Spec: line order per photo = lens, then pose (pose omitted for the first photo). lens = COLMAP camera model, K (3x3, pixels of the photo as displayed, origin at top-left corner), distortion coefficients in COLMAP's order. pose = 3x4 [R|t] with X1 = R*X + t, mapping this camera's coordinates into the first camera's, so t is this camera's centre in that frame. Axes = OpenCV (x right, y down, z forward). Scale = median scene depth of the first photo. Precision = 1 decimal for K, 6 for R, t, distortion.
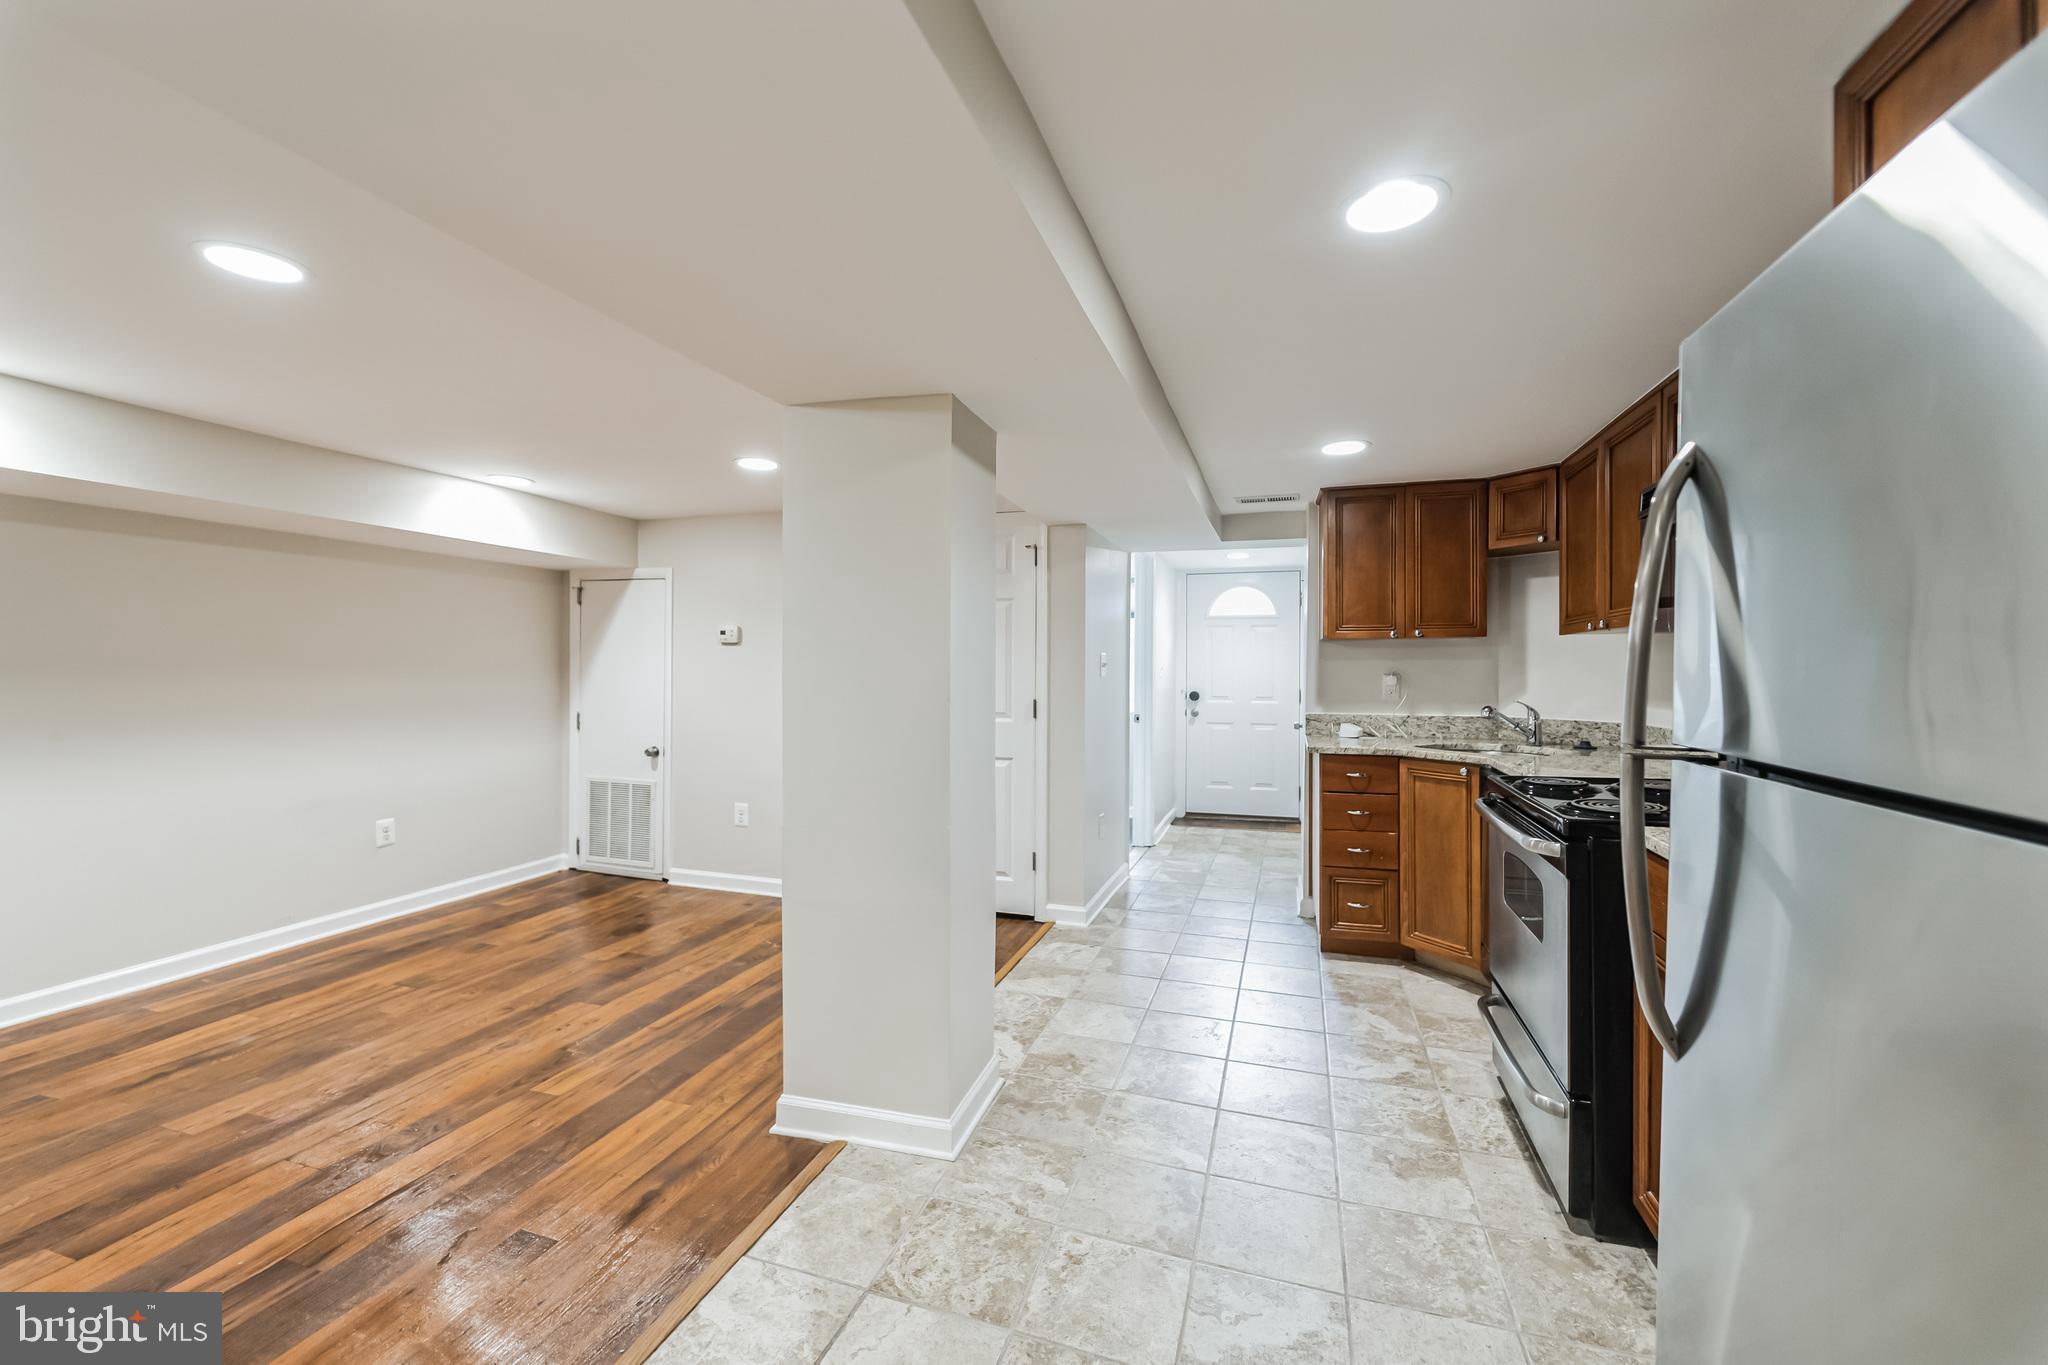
lens RADIAL K [[810.3, 0, 1024.0], [0, 810.3, 682.5], [0, 0, 1]] dist [0.000342, -0.002066]
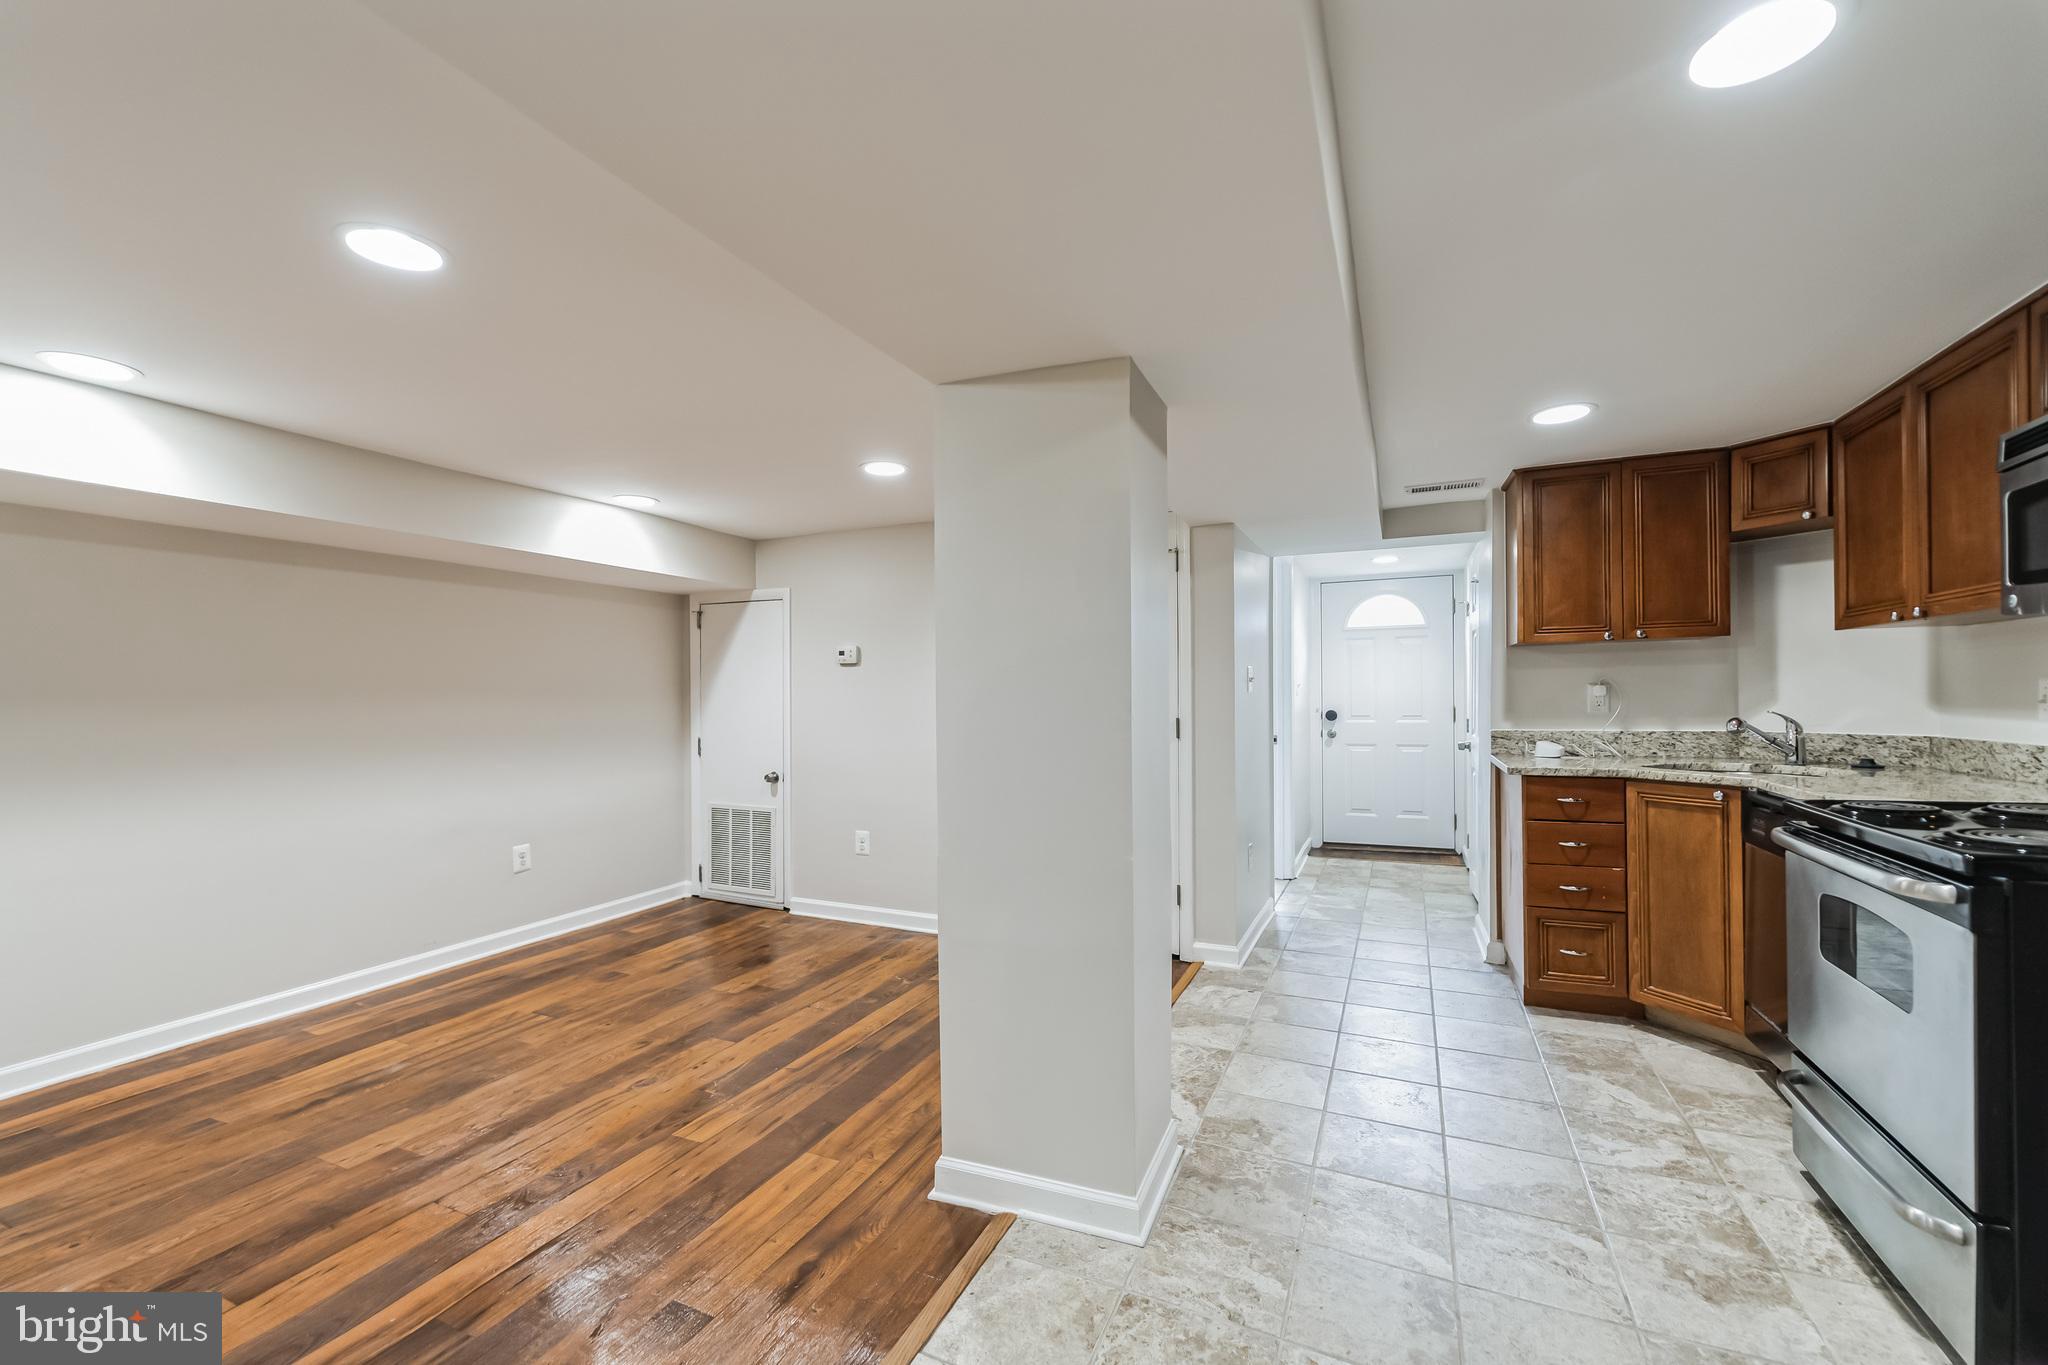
lens RADIAL K [[822.8, 0, 1020.5], [0, 822.8, 706.9], [0, 0, 1]] dist [0.000463, -0.002764]
pose [[0.993250, -0.013303, -0.115231, -0.078796], [0.013018, 0.999910, -0.003220, 0.013162], [0.115264, 0.001698, 0.993333, 0.084596]]
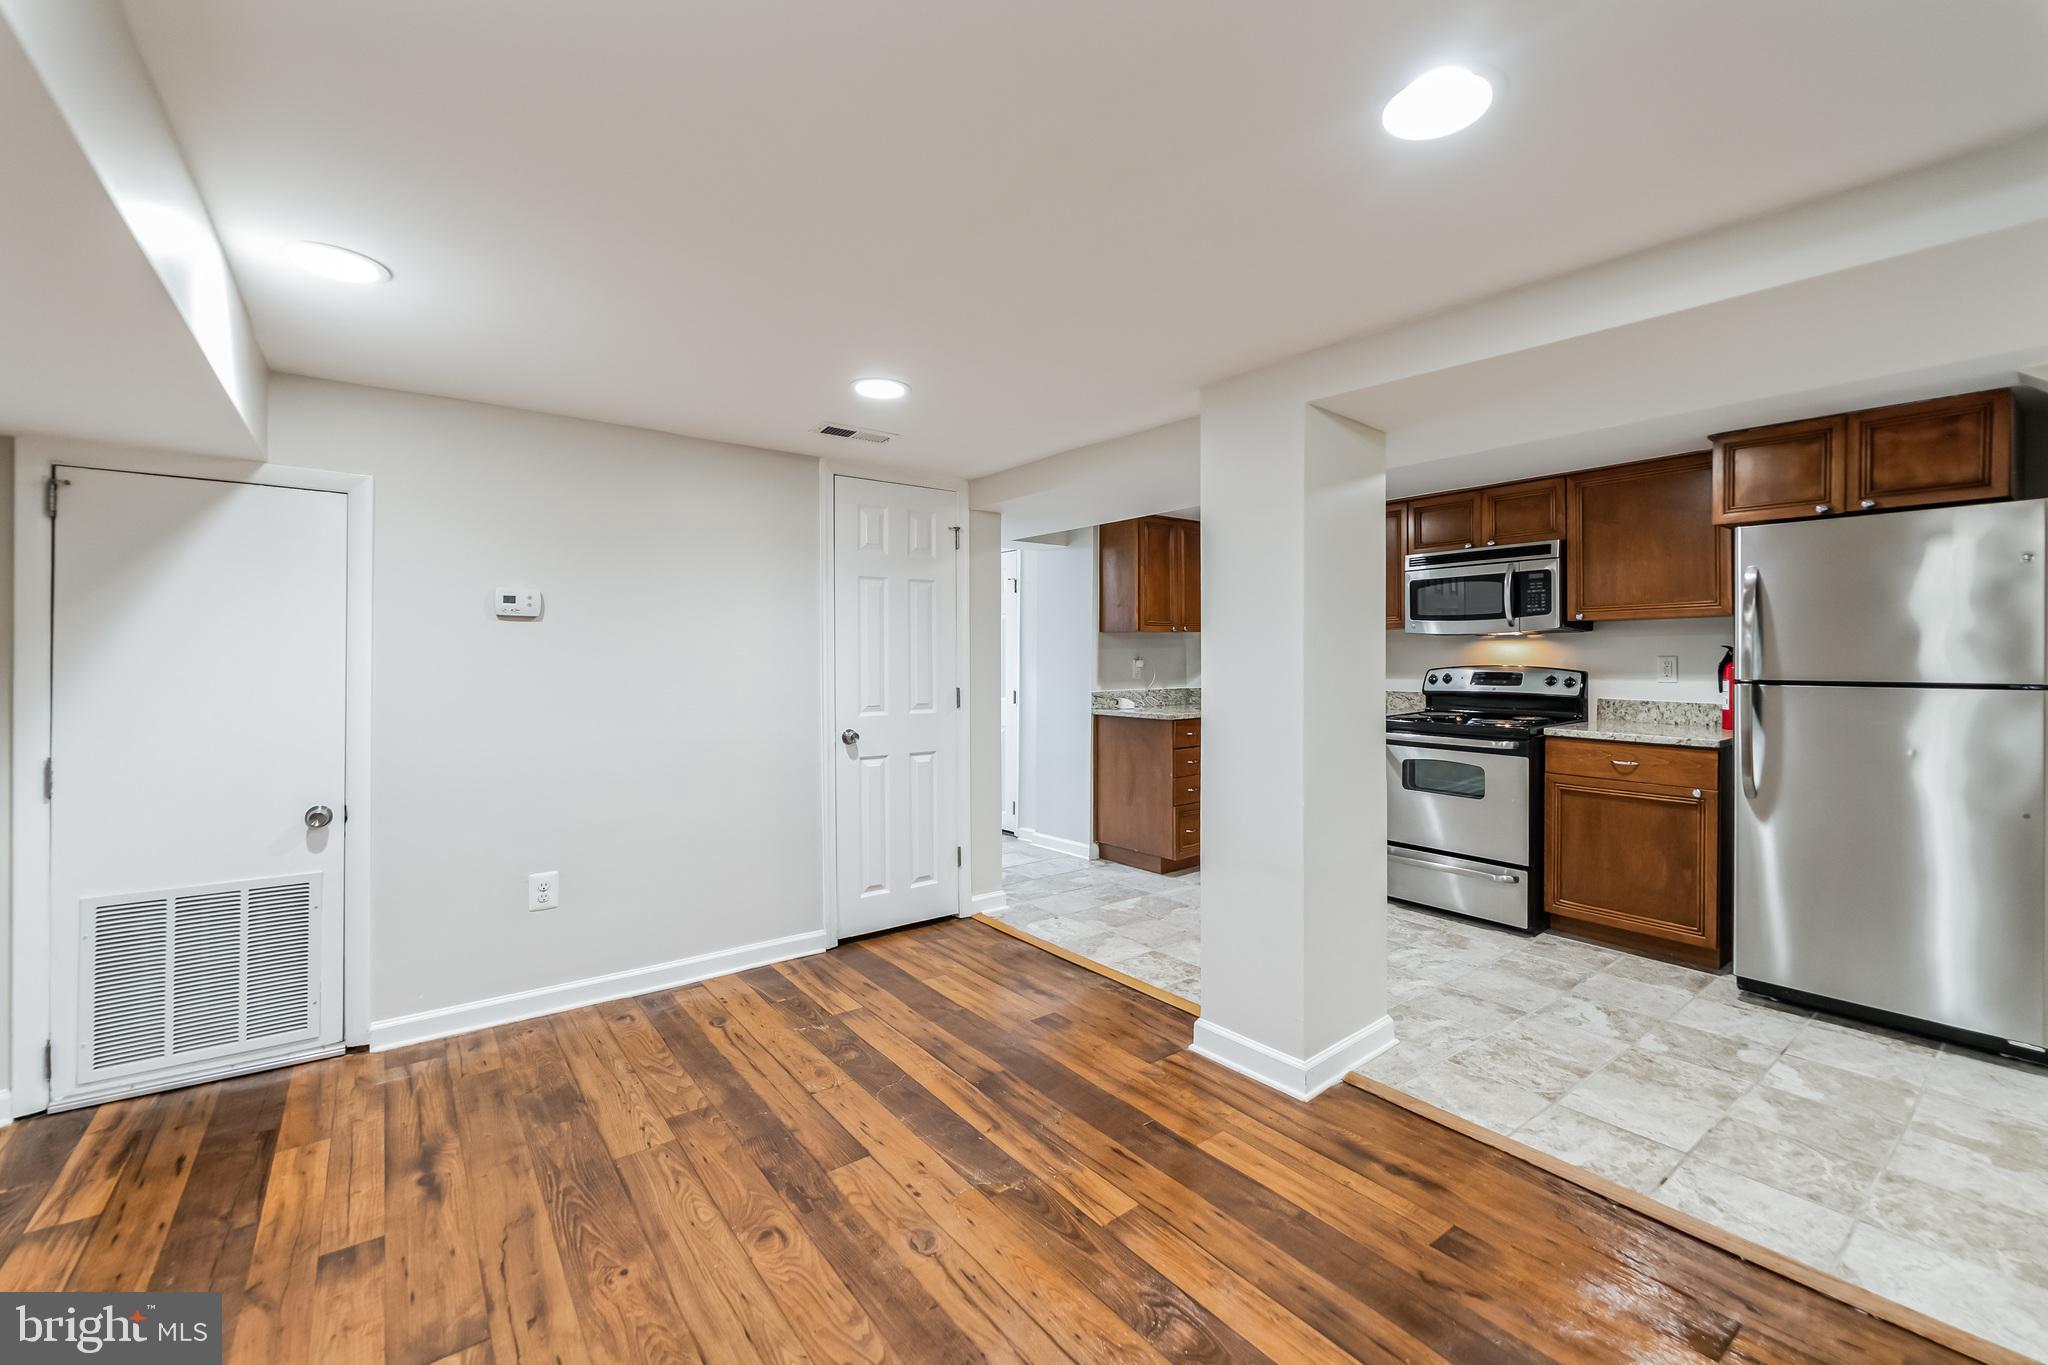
lens RADIAL K [[843.9, 0, 1006.8], [0, 843.9, 666.7], [0, 0, 1]] dist [0.000058, -0.000379]
pose [[0.579359, -0.012857, 0.814971, -1.097742], [0.021687, 0.999765, 0.000356, -0.004589], [-0.814784, 0.017468, 0.579502, 0.531541]]
